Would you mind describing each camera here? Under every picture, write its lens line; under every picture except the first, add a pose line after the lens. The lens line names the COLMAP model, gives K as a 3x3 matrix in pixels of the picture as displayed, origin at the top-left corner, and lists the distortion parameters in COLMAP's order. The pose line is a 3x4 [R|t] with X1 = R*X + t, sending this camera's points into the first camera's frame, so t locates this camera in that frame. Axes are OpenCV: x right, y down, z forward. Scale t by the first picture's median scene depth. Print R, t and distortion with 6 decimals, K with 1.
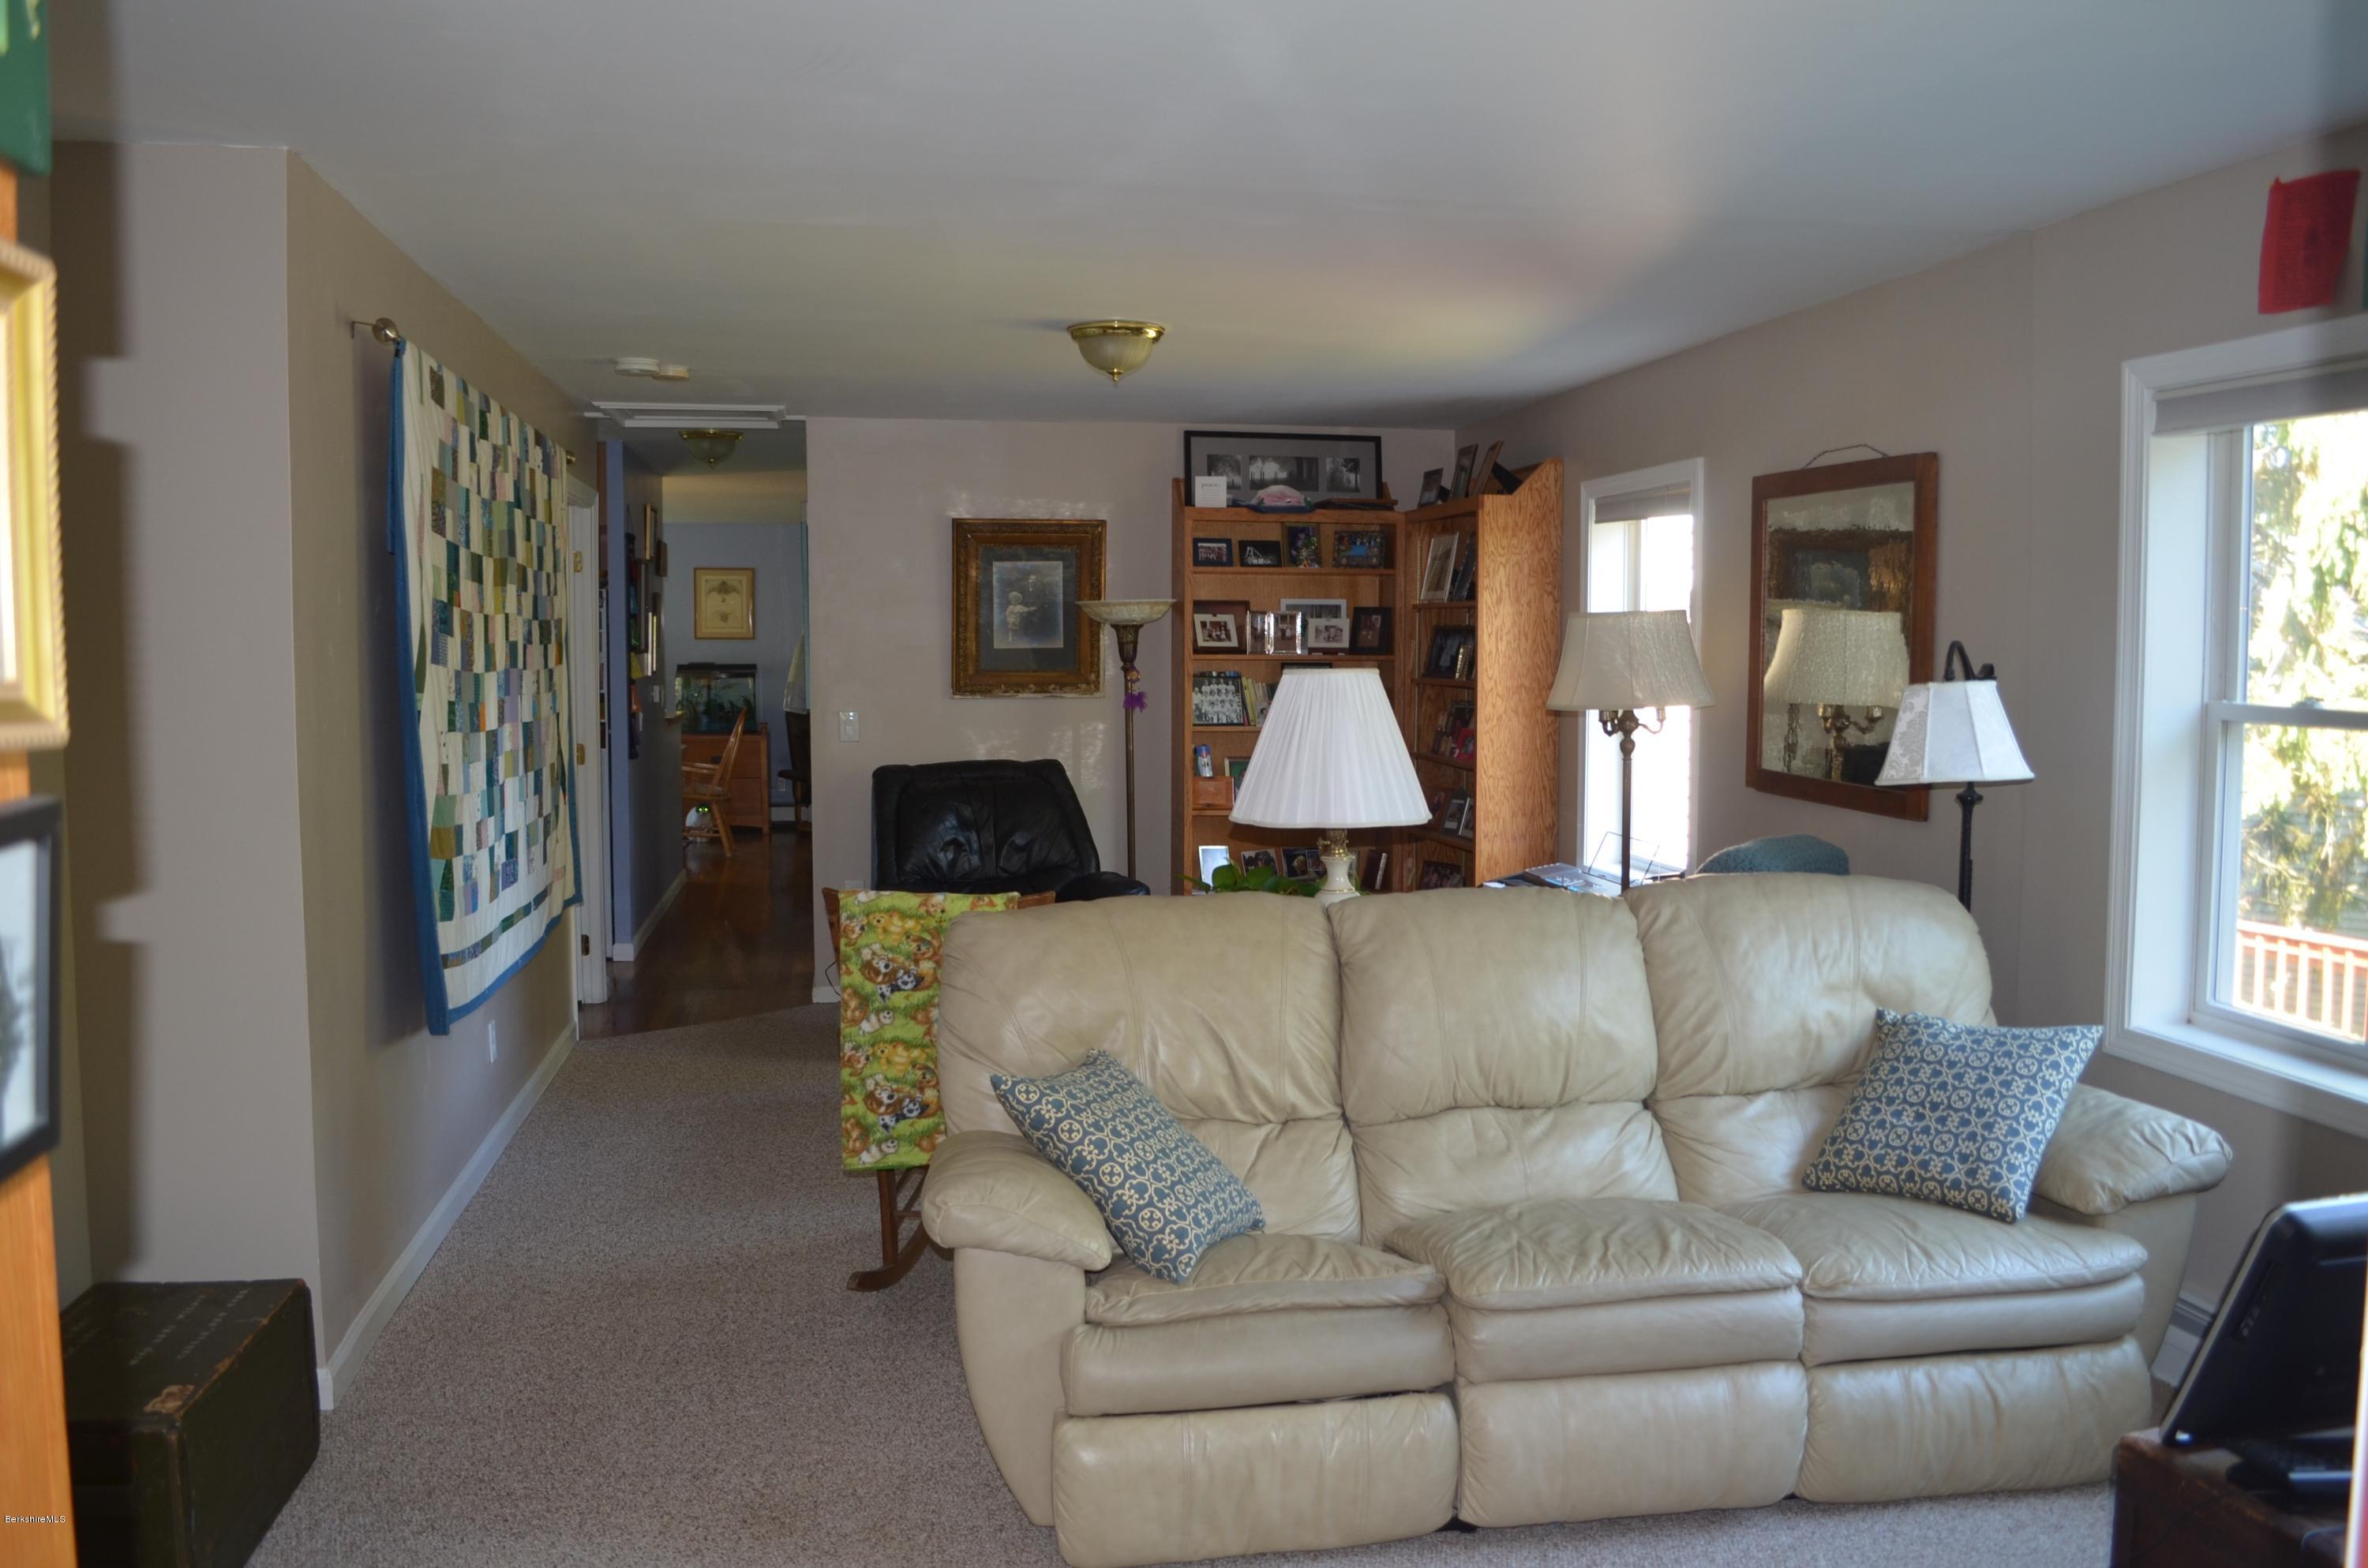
lens RADIAL K [[1857.4, 0, 1196.0], [0, 1857.4, 778.5], [0, 0, 1]] dist [-0.084233, 0.013071]
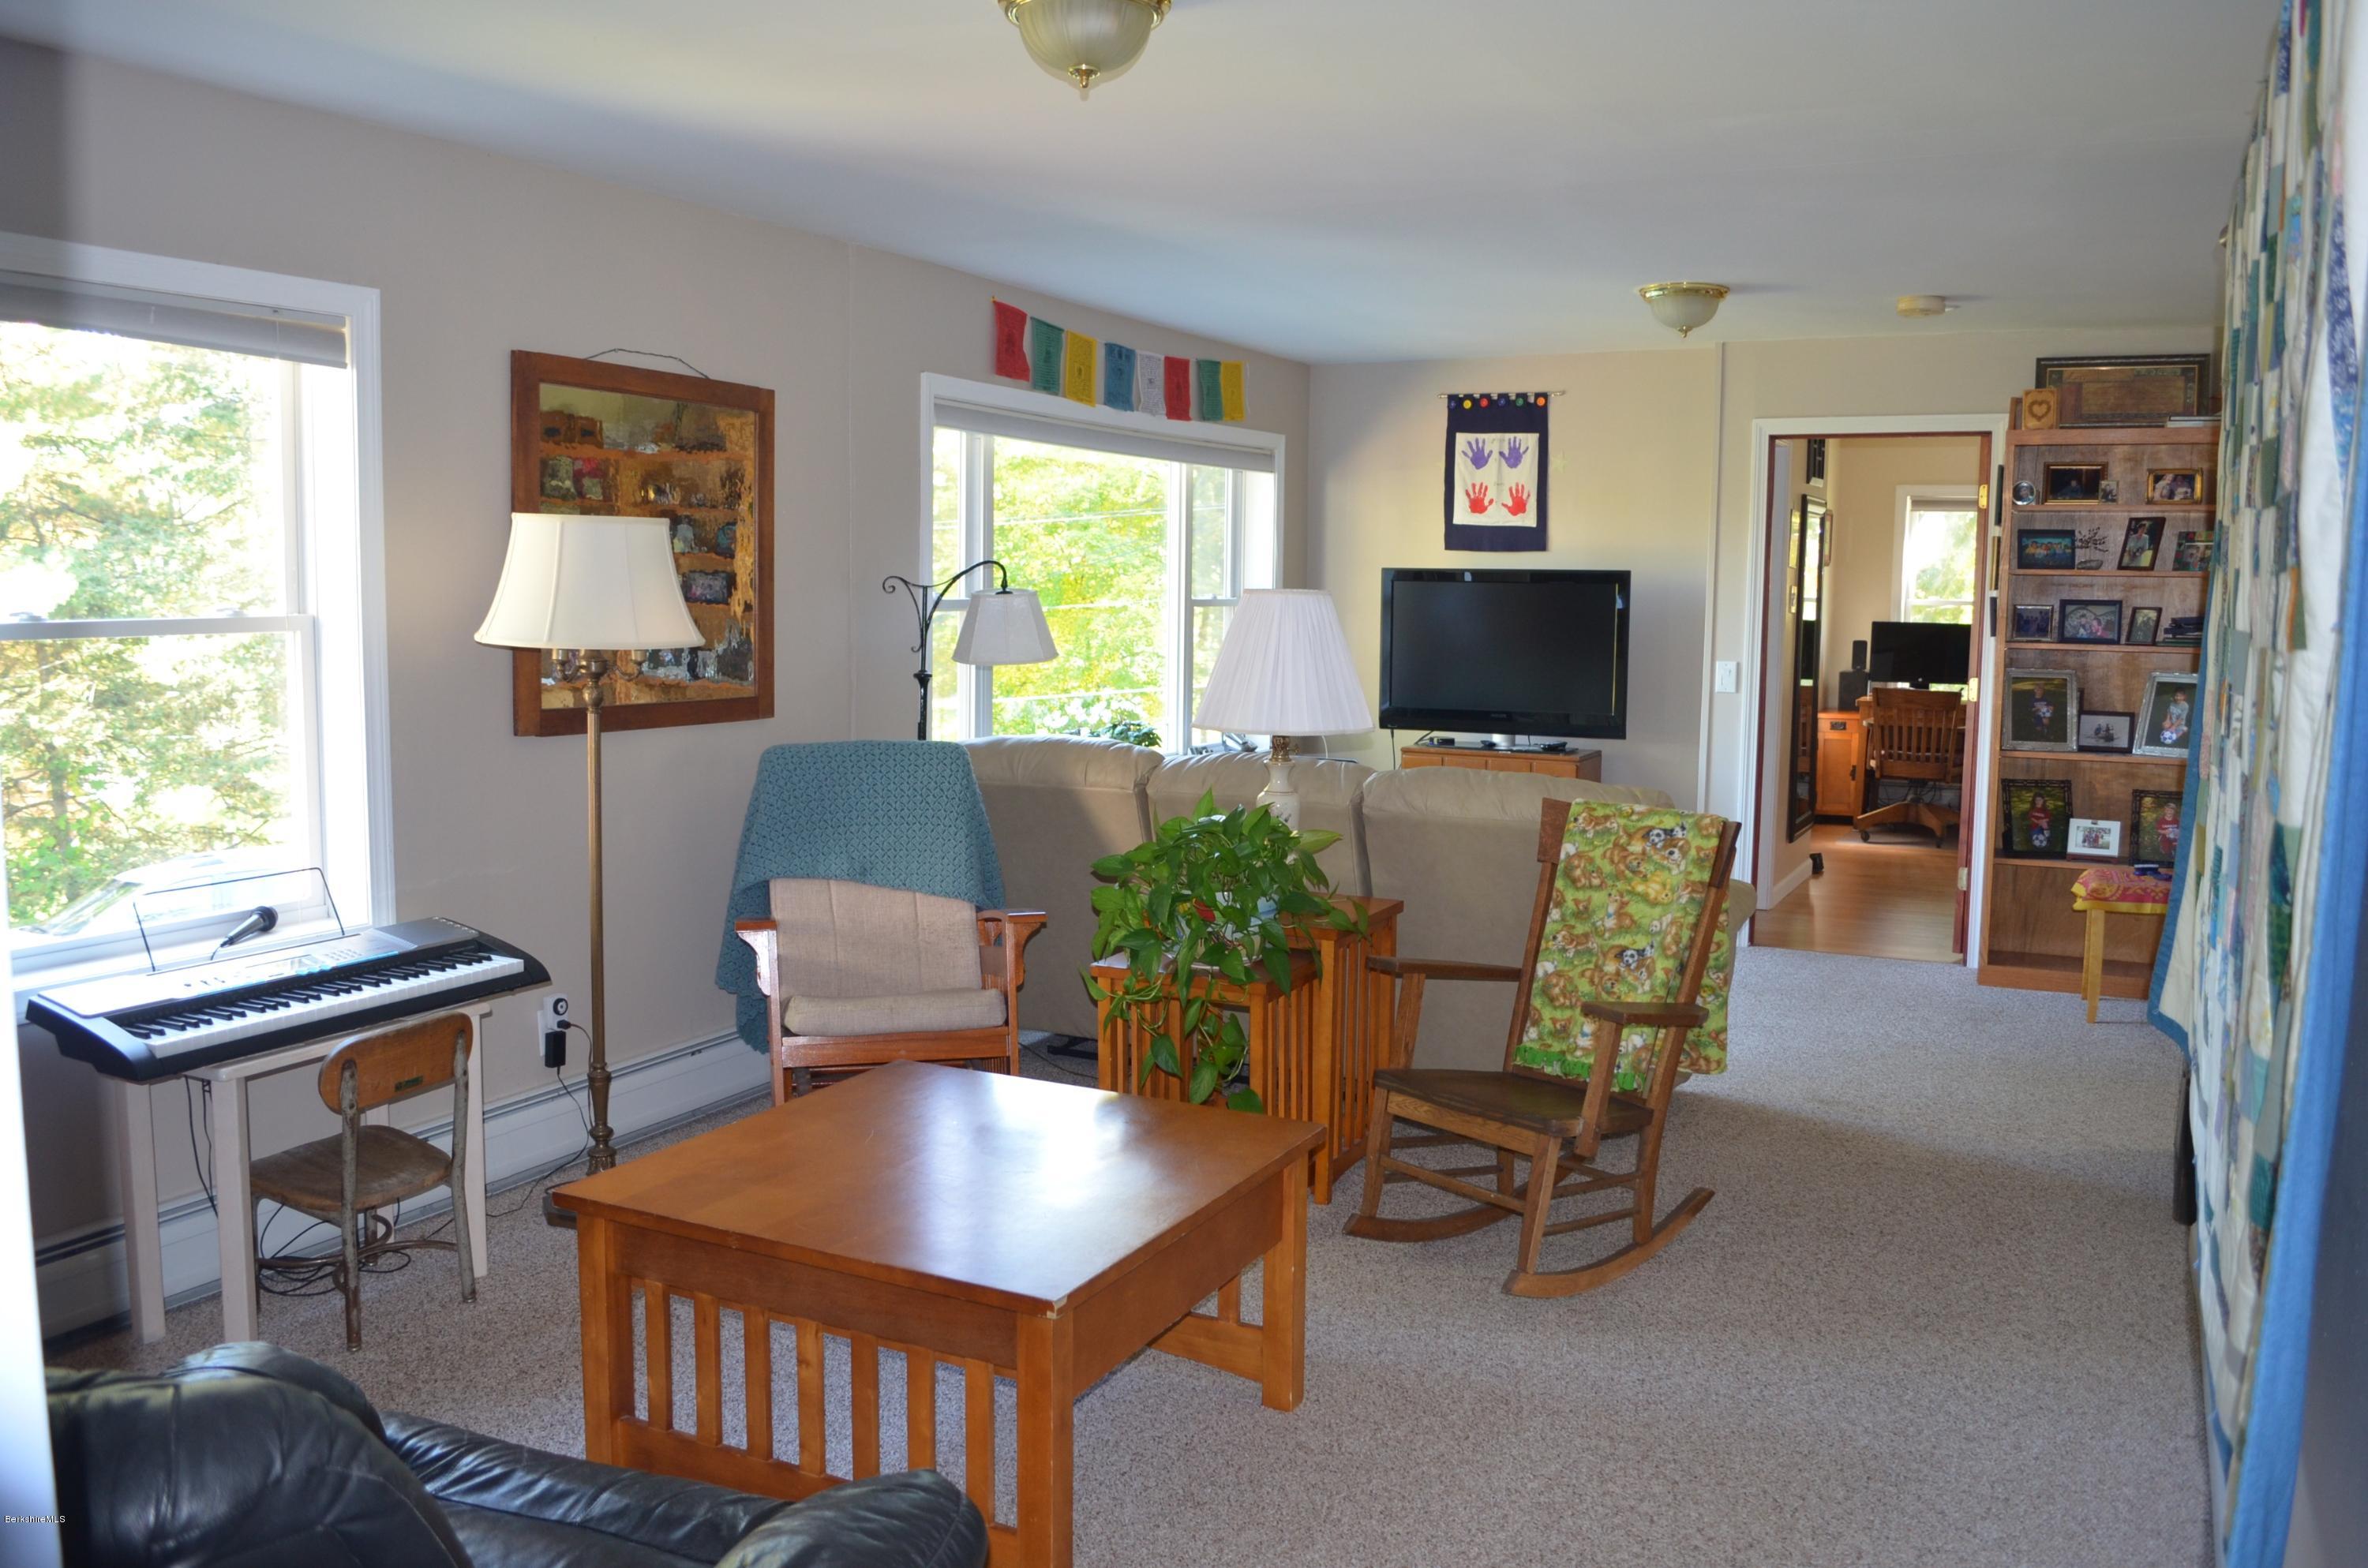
lens RADIAL K [[1857.4, 0, 1180.6], [0, 1857.4, 778.1], [0, 0, 1]] dist [-0.084233, 0.013071]
pose [[-0.787232, -0.078120, 0.611688, -0.417249], [0.033195, 0.985137, 0.168535, -0.103216], [-0.615763, 0.152981, -0.772938, 1.440316]]
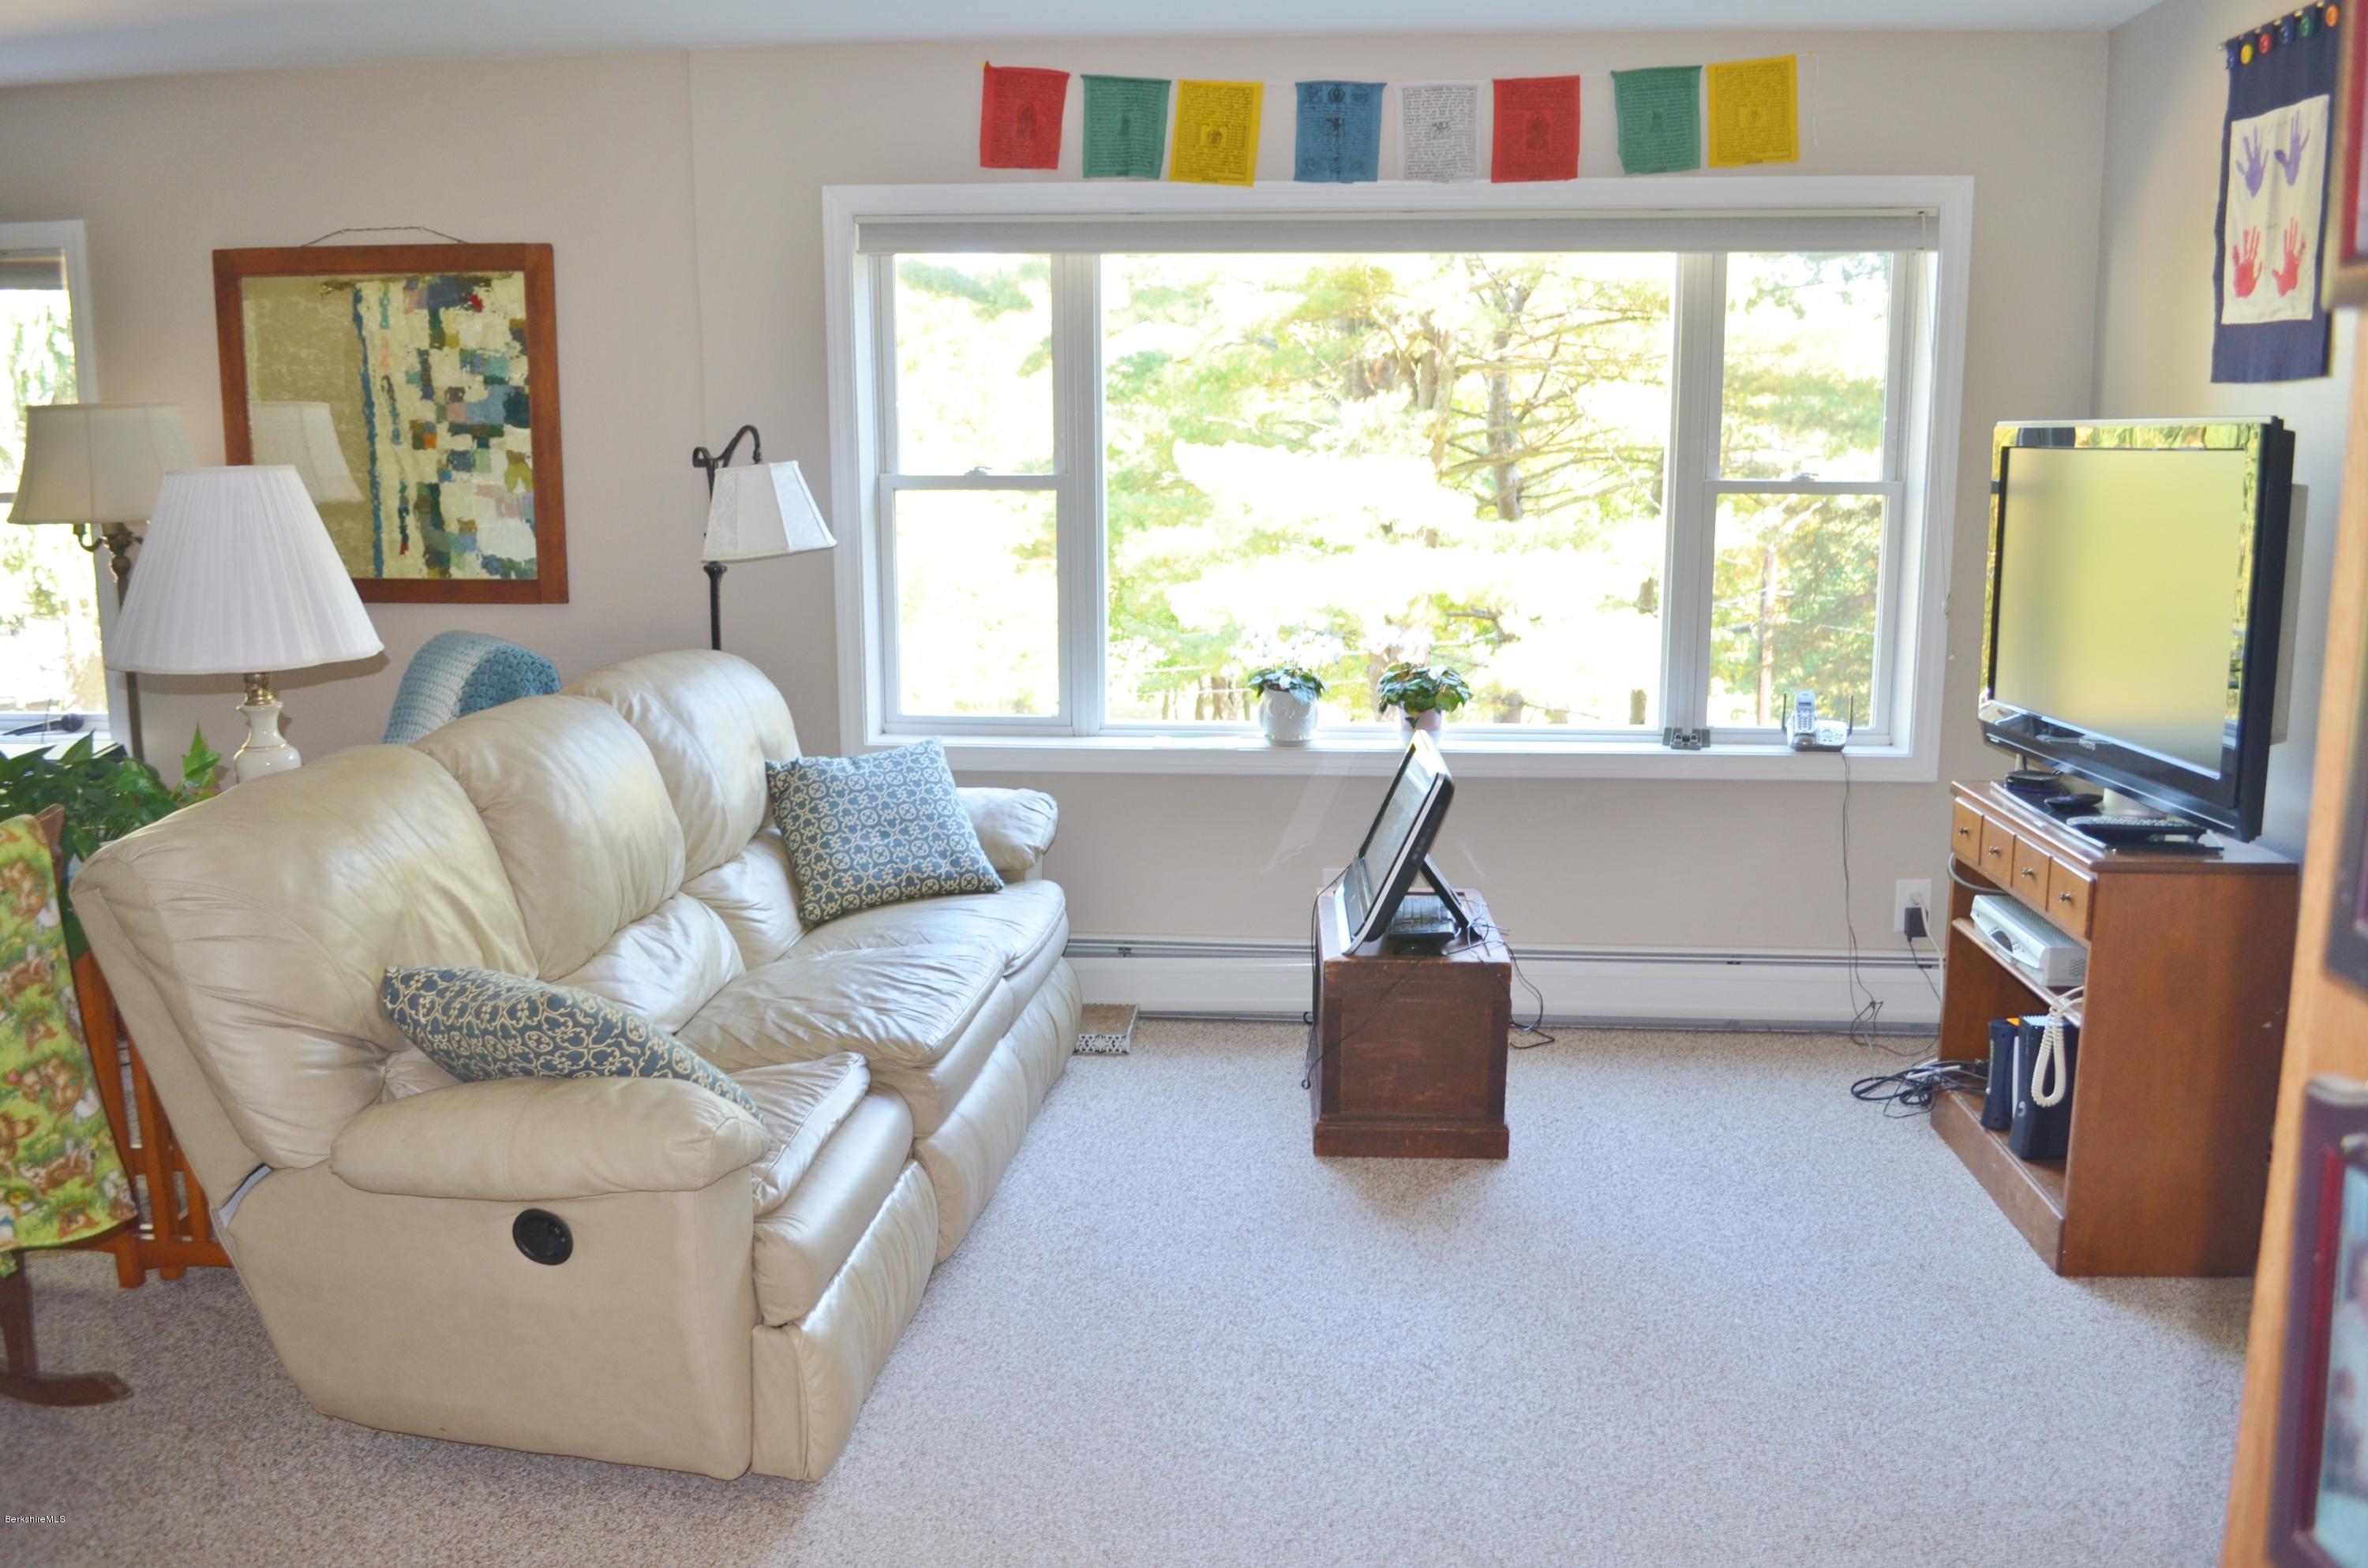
lens RADIAL K [[1857.4, 0, 1194.9], [0, 1857.4, 773.0], [0, 0, 1]] dist [-0.084233, 0.013071]
pose [[0.269663, -0.172627, 0.947355, -0.428174], [0.075782, 0.984553, 0.157834, -0.016534], [-0.959968, 0.029231, 0.278580, 0.306321]]
